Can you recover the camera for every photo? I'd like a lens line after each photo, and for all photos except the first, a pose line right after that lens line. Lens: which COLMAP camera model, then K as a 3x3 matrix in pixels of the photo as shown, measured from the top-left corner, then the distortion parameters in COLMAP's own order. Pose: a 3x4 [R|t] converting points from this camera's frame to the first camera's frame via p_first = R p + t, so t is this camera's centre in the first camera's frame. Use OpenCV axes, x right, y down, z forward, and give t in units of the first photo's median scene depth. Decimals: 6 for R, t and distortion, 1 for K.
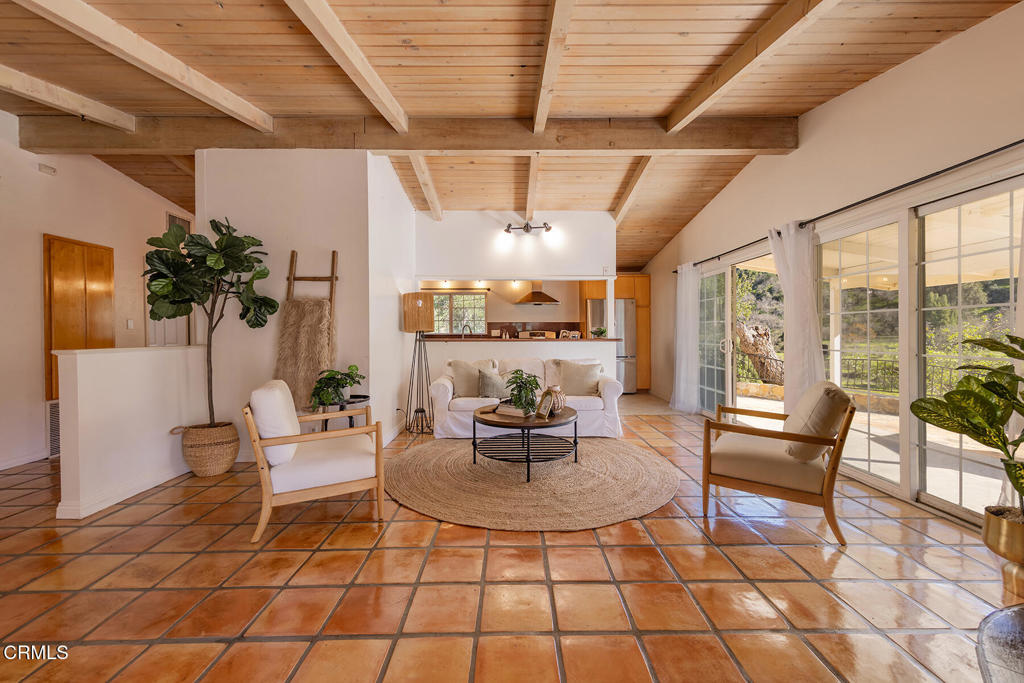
lens RADIAL K [[383.2, 0, 512.0], [0, 383.2, 341.5], [0, 0, 1]] dist [0.001588, 0.000181]
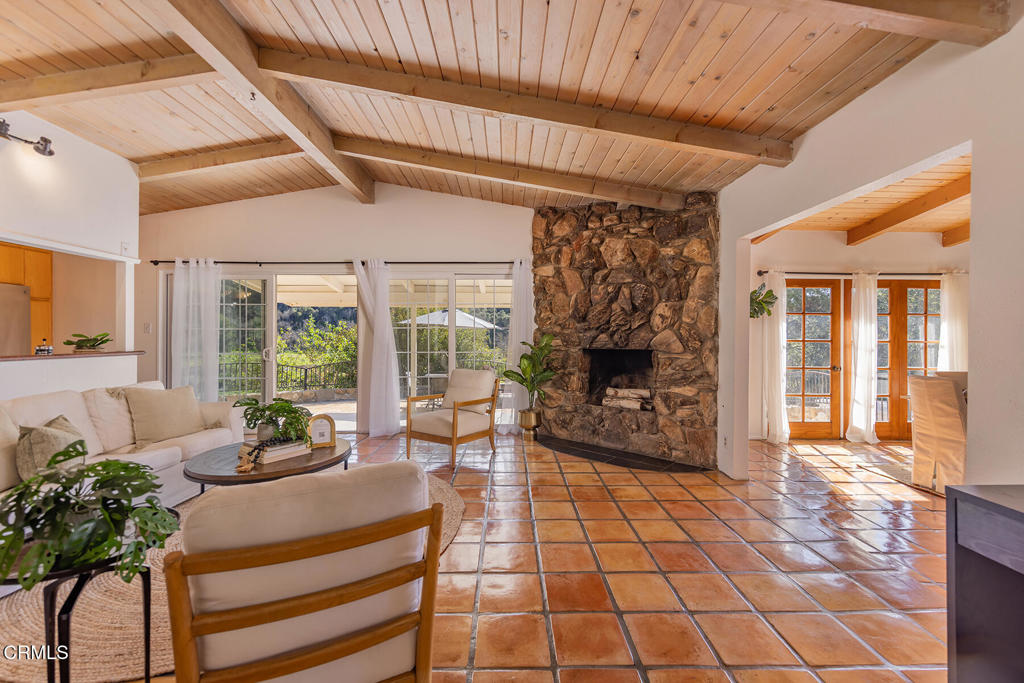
lens RADIAL K [[421.1, 0, 512.0], [0, 421.1, 341.5], [0, 0, 1]] dist [-0.000361, -0.000089]
pose [[-0.012515, -0.005012, 0.999909, -0.733783], [0.023169, 0.999718, 0.005301, -0.022286], [-0.999653, 0.023233, -0.012395, 0.546354]]
